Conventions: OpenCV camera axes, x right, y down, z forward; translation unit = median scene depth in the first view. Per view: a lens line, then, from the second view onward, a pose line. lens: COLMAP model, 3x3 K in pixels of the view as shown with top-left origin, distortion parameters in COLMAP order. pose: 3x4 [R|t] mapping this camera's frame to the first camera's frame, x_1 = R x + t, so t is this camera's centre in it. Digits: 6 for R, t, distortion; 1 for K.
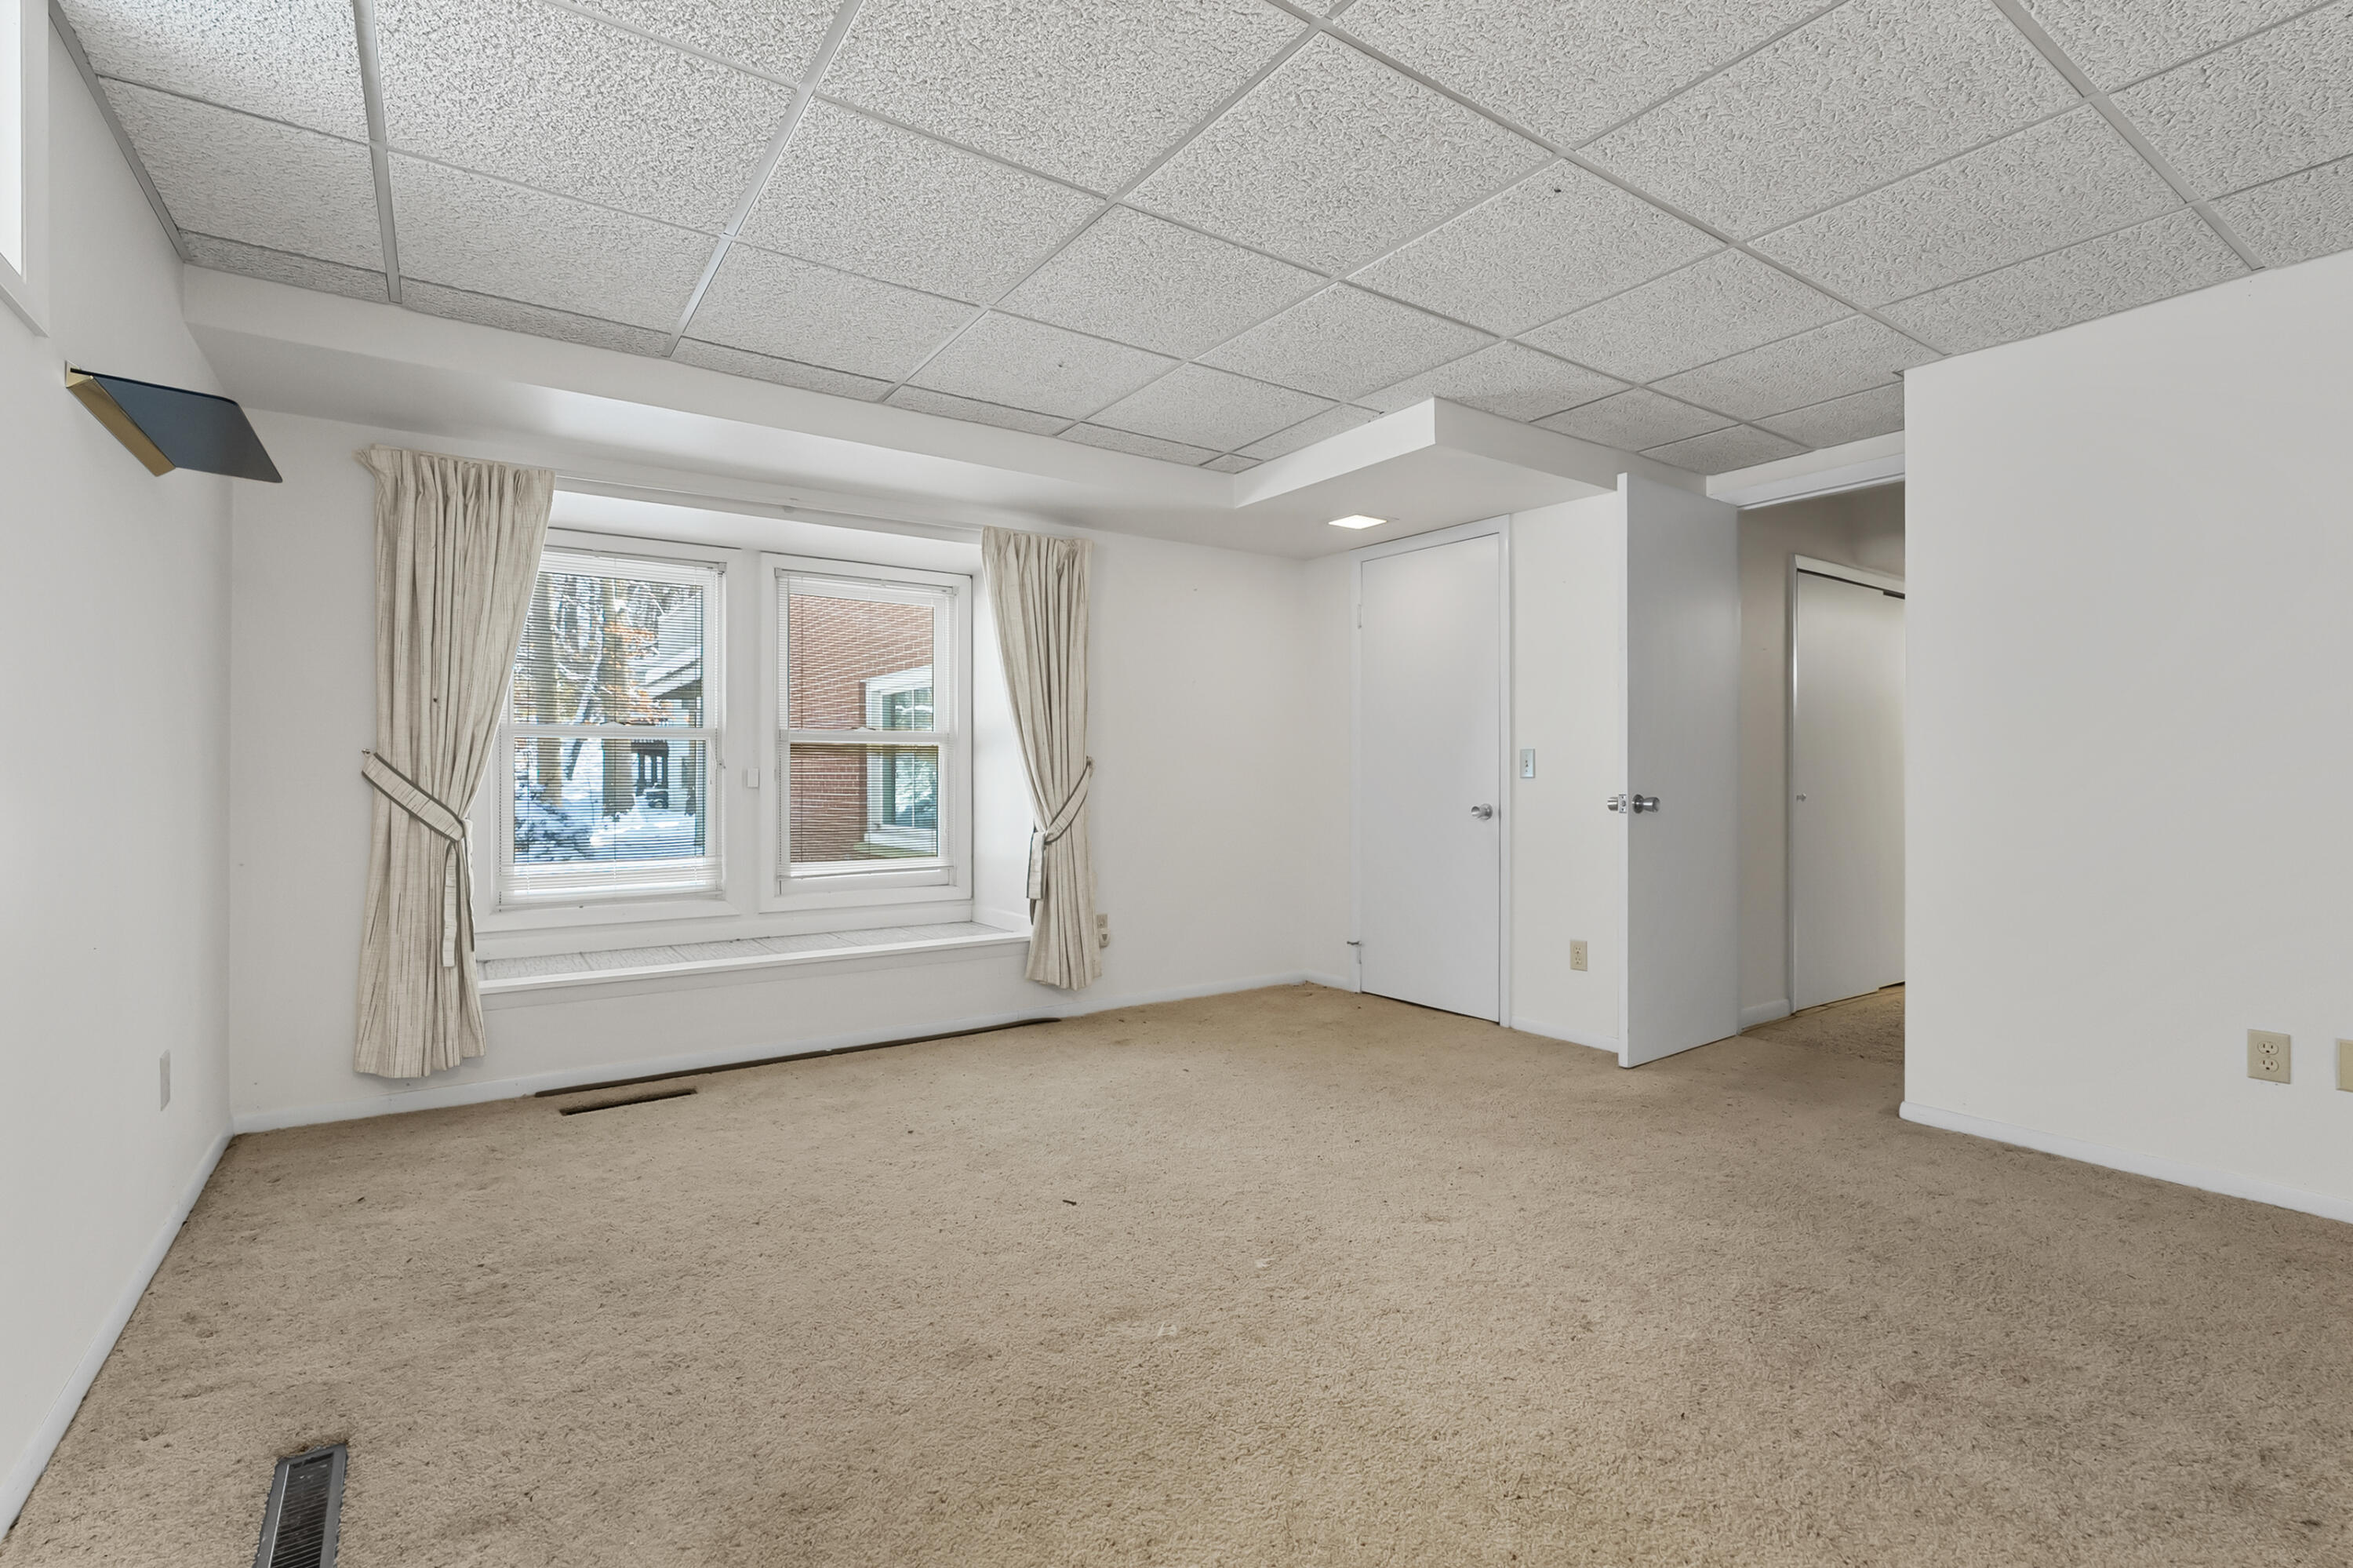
lens RADIAL K [[1072.7, 0, 1178.3], [0, 1072.7, 773.0], [0, 0, 1]] dist [0.000860, 0.000266]
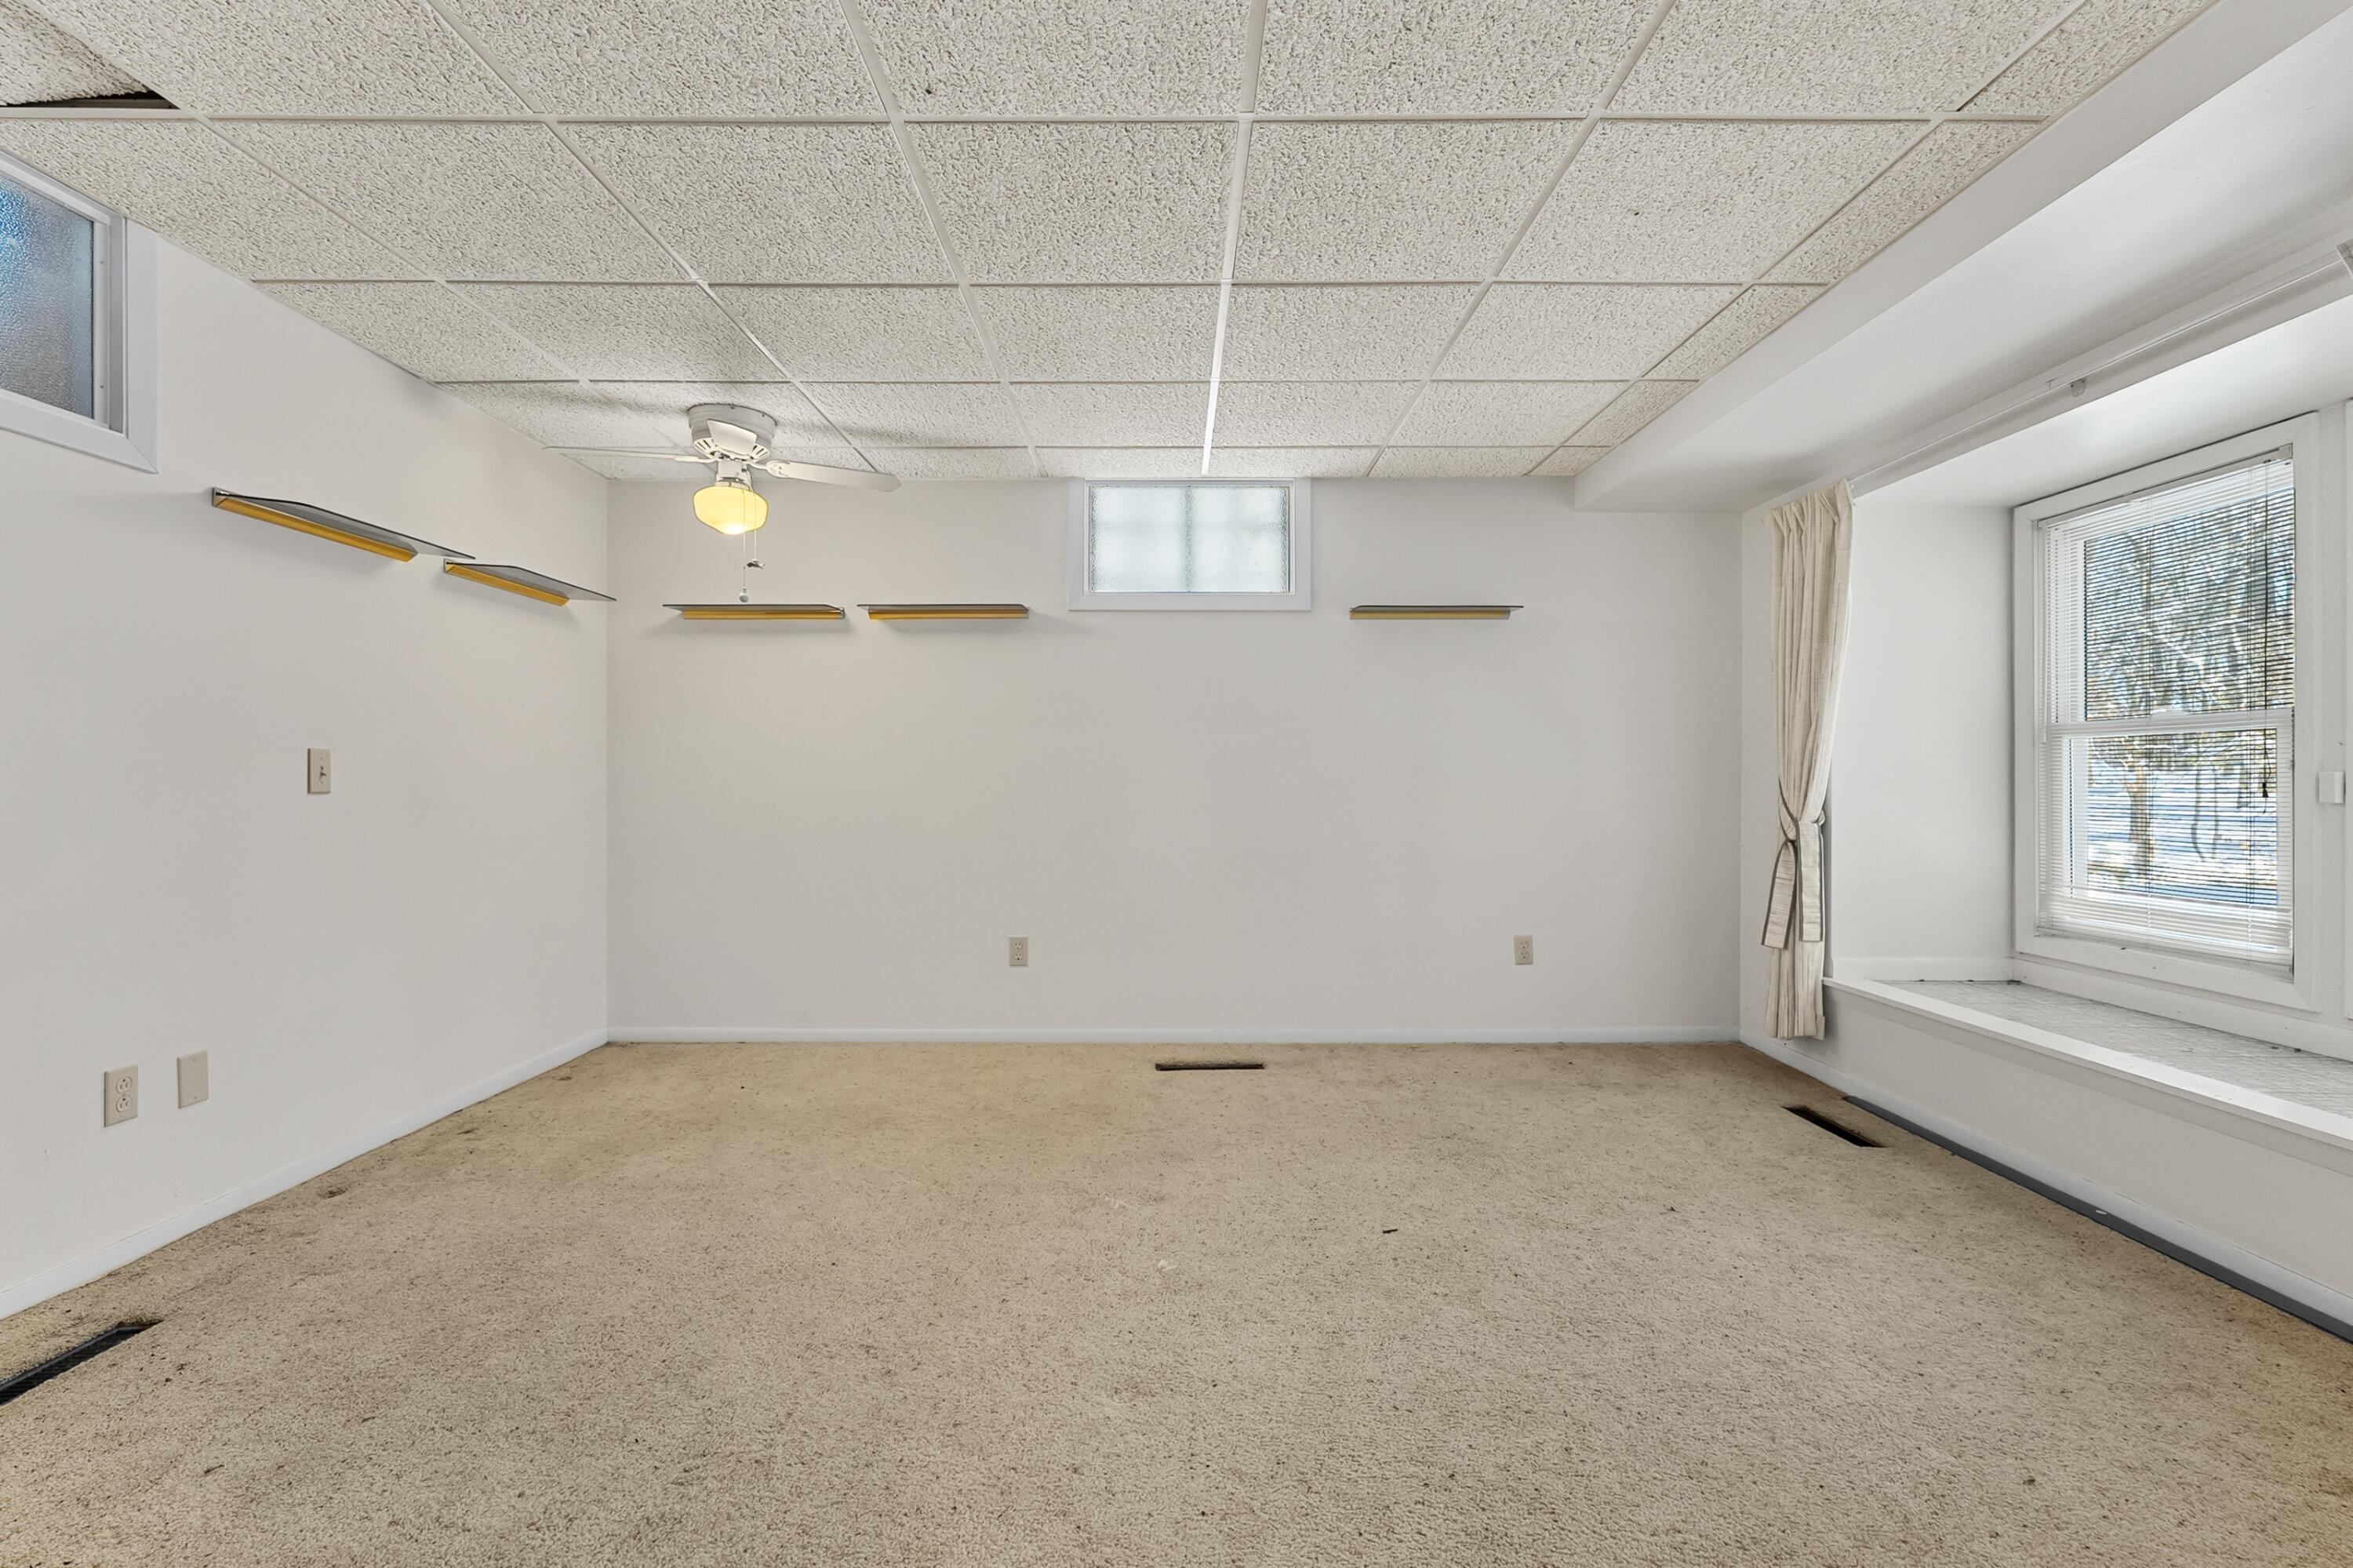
lens RADIAL K [[1072.7, 0, 1176.3], [0, 1072.7, 781.4], [0, 0, 1]] dist [0.000860, 0.000266]
pose [[-0.565479, -0.006810, -0.824734, 0.492204], [-0.006725, 0.999971, -0.003646, 0.008625], [0.824735, 0.003484, -0.565508, 0.869984]]
